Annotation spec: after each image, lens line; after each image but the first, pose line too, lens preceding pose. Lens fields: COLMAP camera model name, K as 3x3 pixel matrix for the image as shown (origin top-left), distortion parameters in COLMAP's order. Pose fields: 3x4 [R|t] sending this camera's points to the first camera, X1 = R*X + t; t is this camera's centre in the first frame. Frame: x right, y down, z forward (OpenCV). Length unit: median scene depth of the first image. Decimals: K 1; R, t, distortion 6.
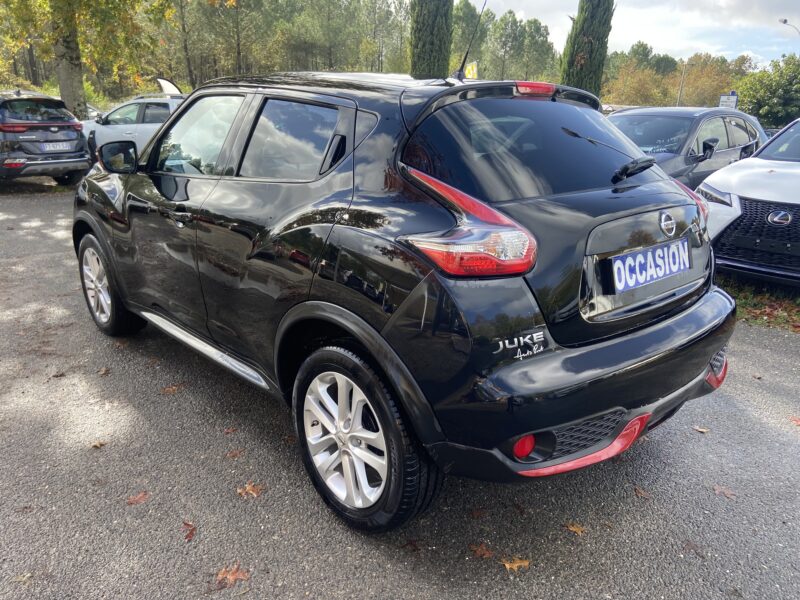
lens RADIAL K [[598.5, 0, 418.8], [0, 598.5, 302.3], [0, 0, 1]] dist [0.144165, -0.154649]
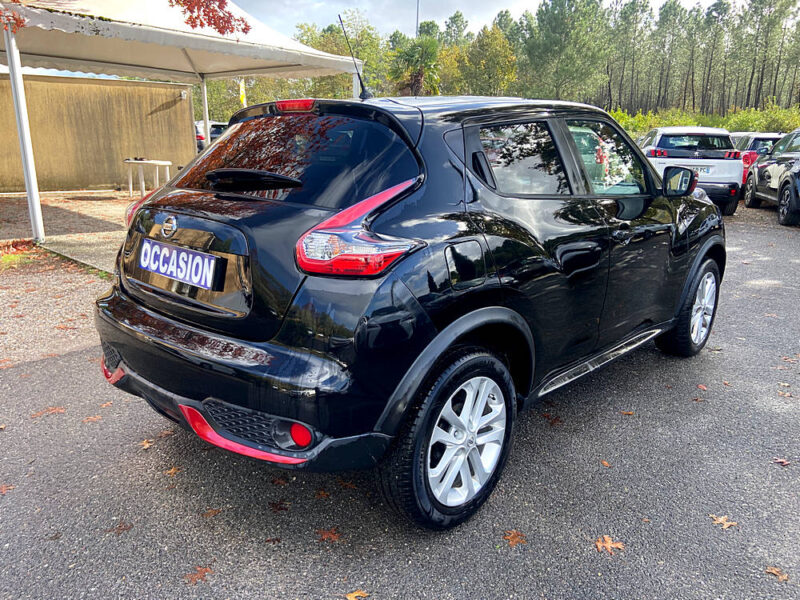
lens RADIAL K [[611.2, 0, 404.7], [0, 611.2, 301.4], [0, 0, 1]] dist [0.101507, -0.133603]
pose [[0.080008, 0.236616, -0.968303, 1.547322], [-0.302770, 0.931291, 0.202555, -0.356108], [0.949700, 0.276967, 0.146151, 1.291963]]
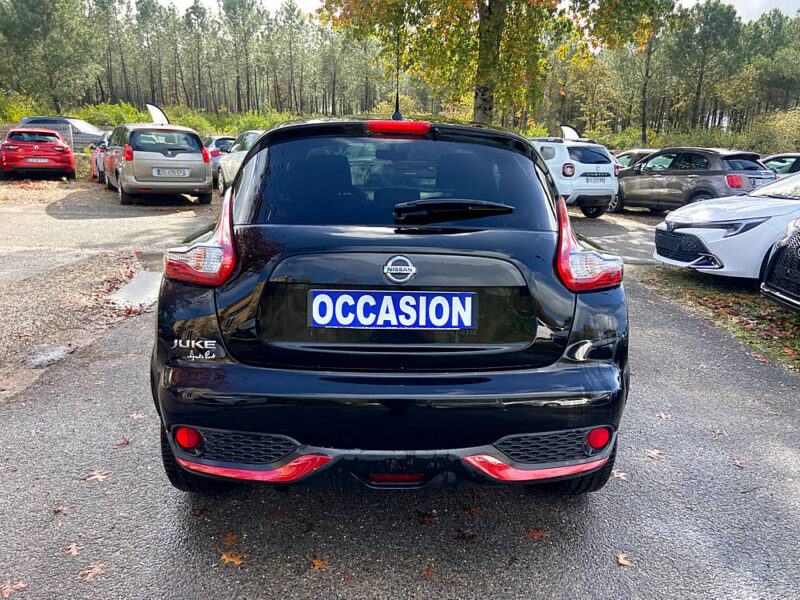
lens RADIAL K [[598.5, 0, 418.8], [0, 598.5, 302.3], [0, 0, 1]] dist [0.144165, -0.154649]
pose [[0.763485, 0.163359, -0.624824, 1.034981], [-0.202511, 0.979242, 0.008568, -0.093737], [0.613254, 0.119992, 0.780719, 0.306930]]
